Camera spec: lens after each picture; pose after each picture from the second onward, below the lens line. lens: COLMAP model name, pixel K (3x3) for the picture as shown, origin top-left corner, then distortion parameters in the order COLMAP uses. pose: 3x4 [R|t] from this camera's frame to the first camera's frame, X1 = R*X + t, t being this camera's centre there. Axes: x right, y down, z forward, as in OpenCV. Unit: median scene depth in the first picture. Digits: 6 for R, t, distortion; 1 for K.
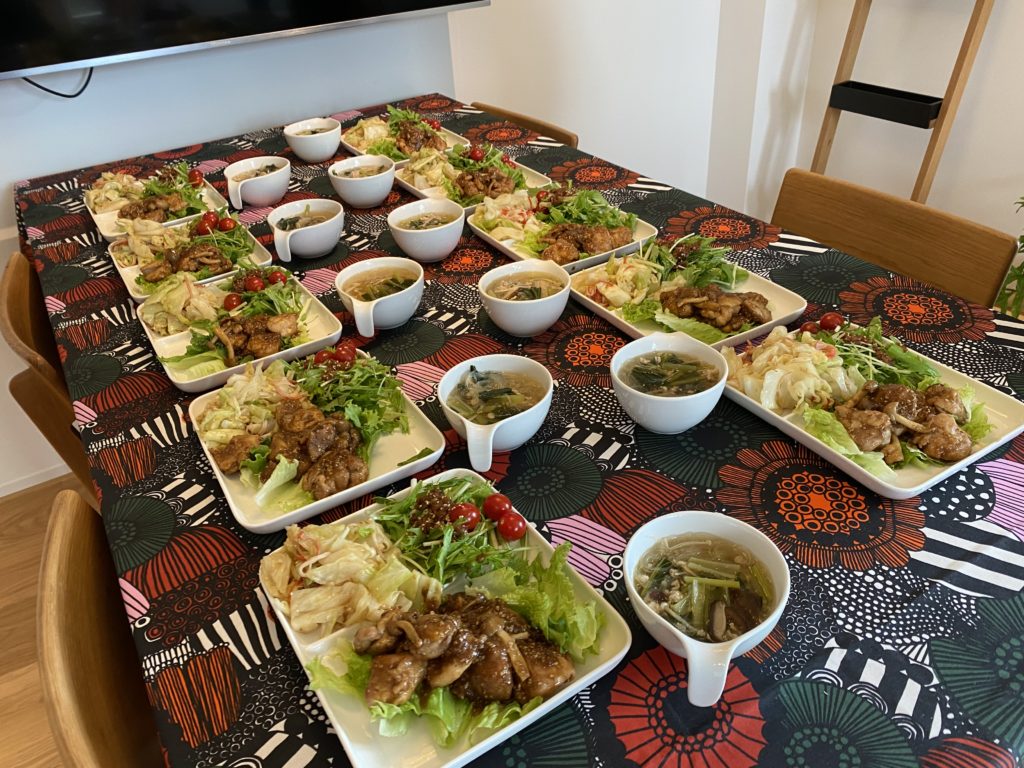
lens RADIAL K [[777.6, 0, 513.4], [0, 777.6, 382.7], [0, 0, 1]] dist [0.003230, -0.009296]
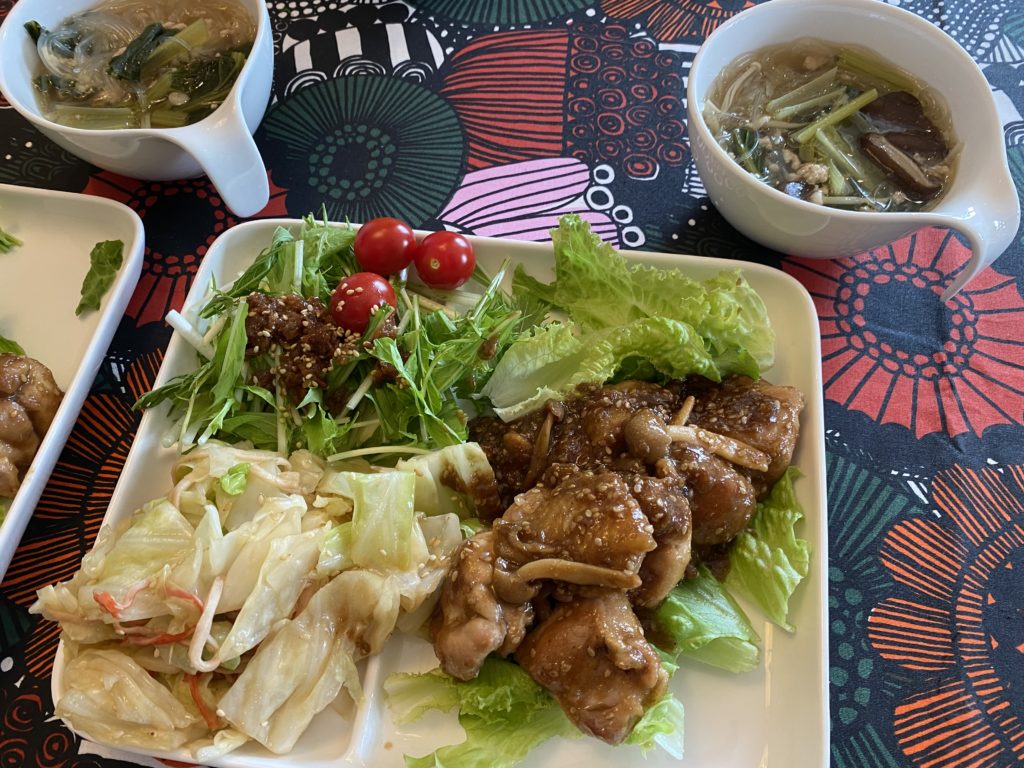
lens RADIAL K [[777.6, 0, 511.2], [0, 777.6, 387.8], [0, 0, 1]] dist [0.003230, -0.009296]
pose [[0.660920, -0.660711, 0.355873, -0.216631], [0.408782, 0.714640, 0.567614, -0.018632], [-0.629350, -0.229673, 0.742407, 0.638736]]
